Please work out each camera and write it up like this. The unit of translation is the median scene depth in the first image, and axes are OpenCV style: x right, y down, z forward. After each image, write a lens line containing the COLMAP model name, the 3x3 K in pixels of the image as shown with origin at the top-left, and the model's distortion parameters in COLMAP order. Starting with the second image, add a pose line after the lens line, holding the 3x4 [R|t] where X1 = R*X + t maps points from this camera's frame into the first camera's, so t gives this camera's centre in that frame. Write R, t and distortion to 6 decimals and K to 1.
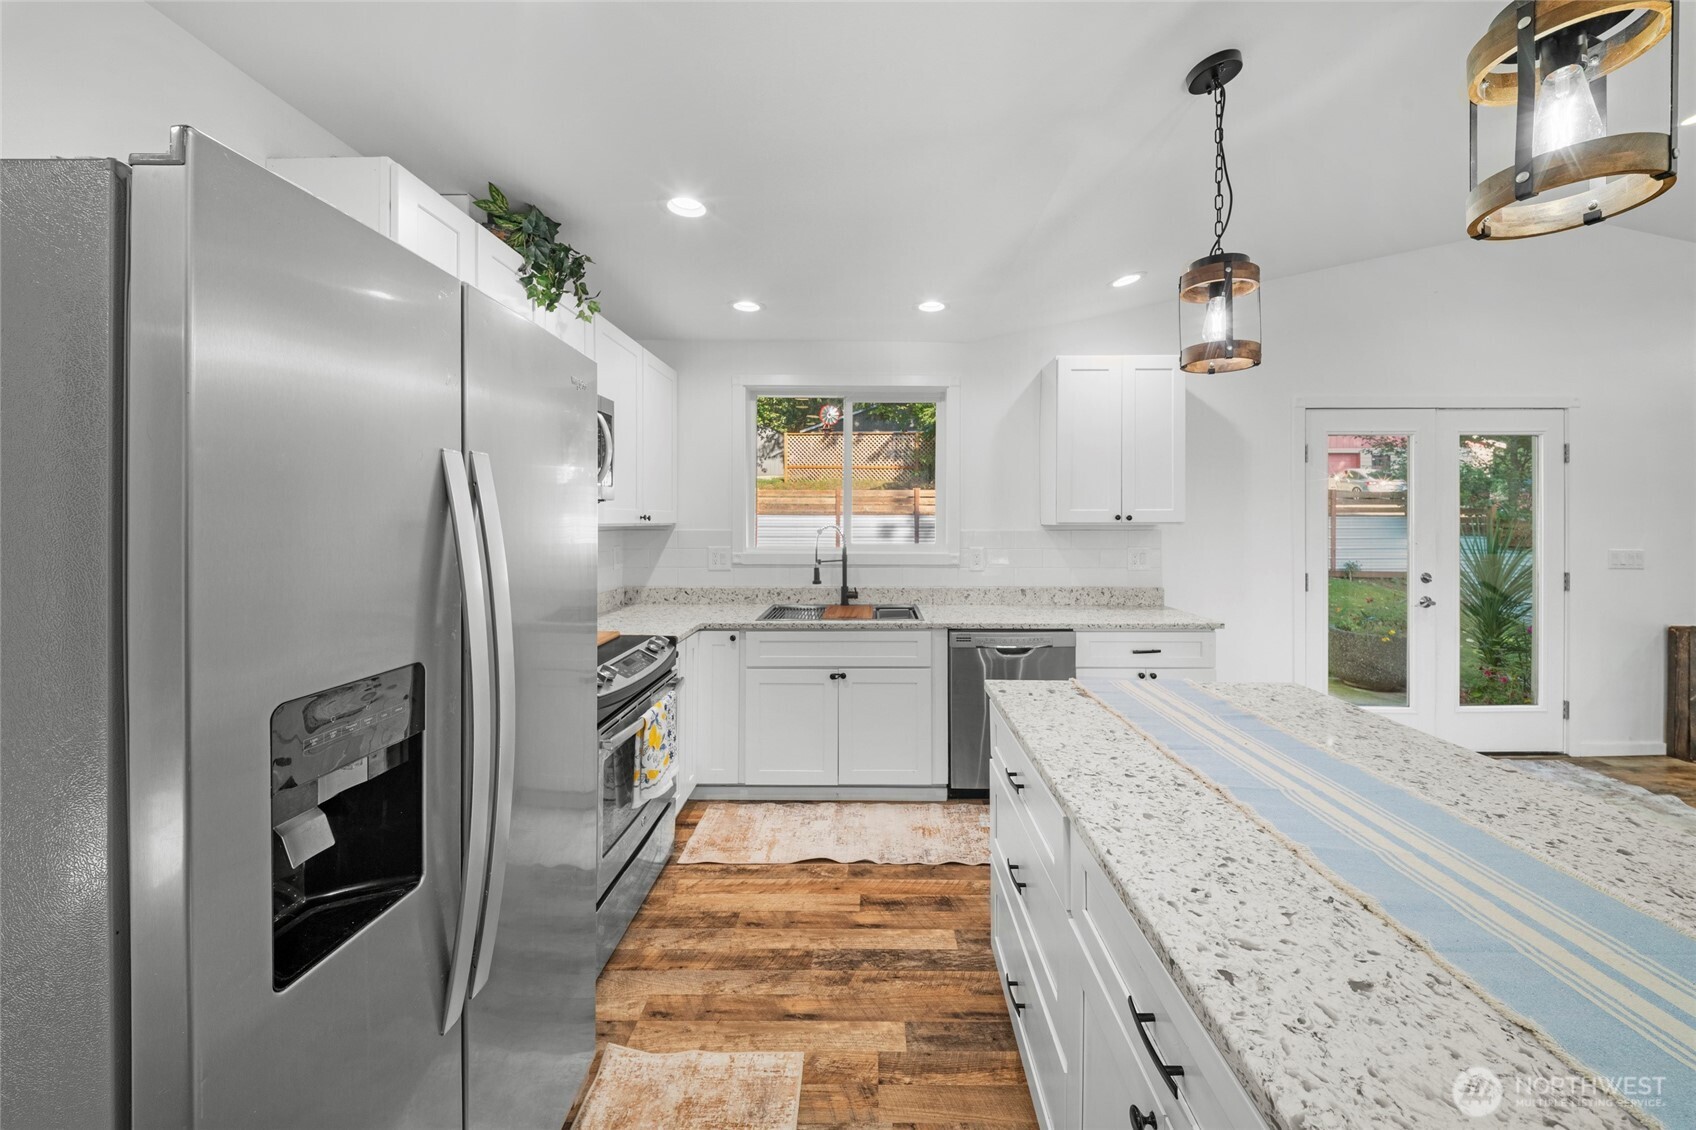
lens RADIAL K [[622.3, 0, 859.7], [0, 622.3, 525.4], [0, 0, 1]] dist [0.000553, -0.000623]
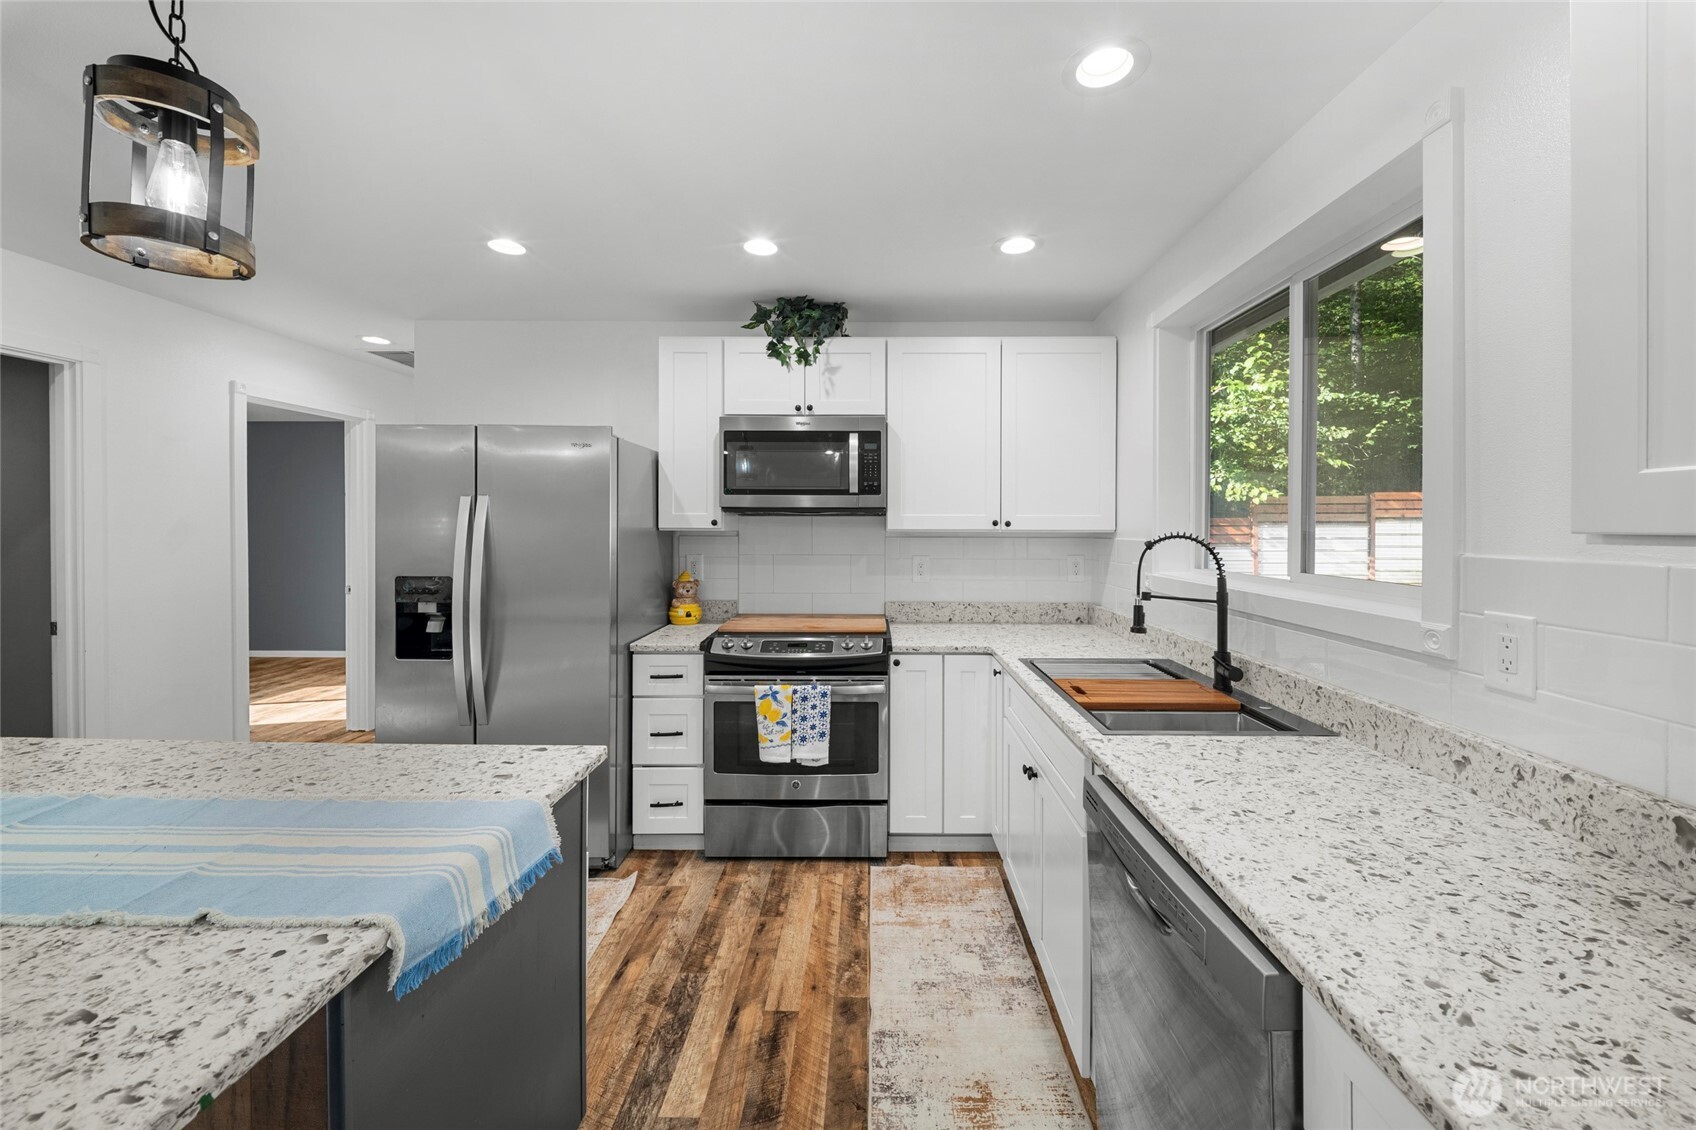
lens RADIAL K [[622.3, 0, 876.7], [0, 622.3, 524.0], [0, 0, 1]] dist [0.000553, -0.000623]
pose [[0.005660, 0.001776, -0.999982, 0.803049], [-0.005110, 0.999985, 0.001747, -0.014463], [0.999971, 0.005100, 0.005669, 1.130937]]
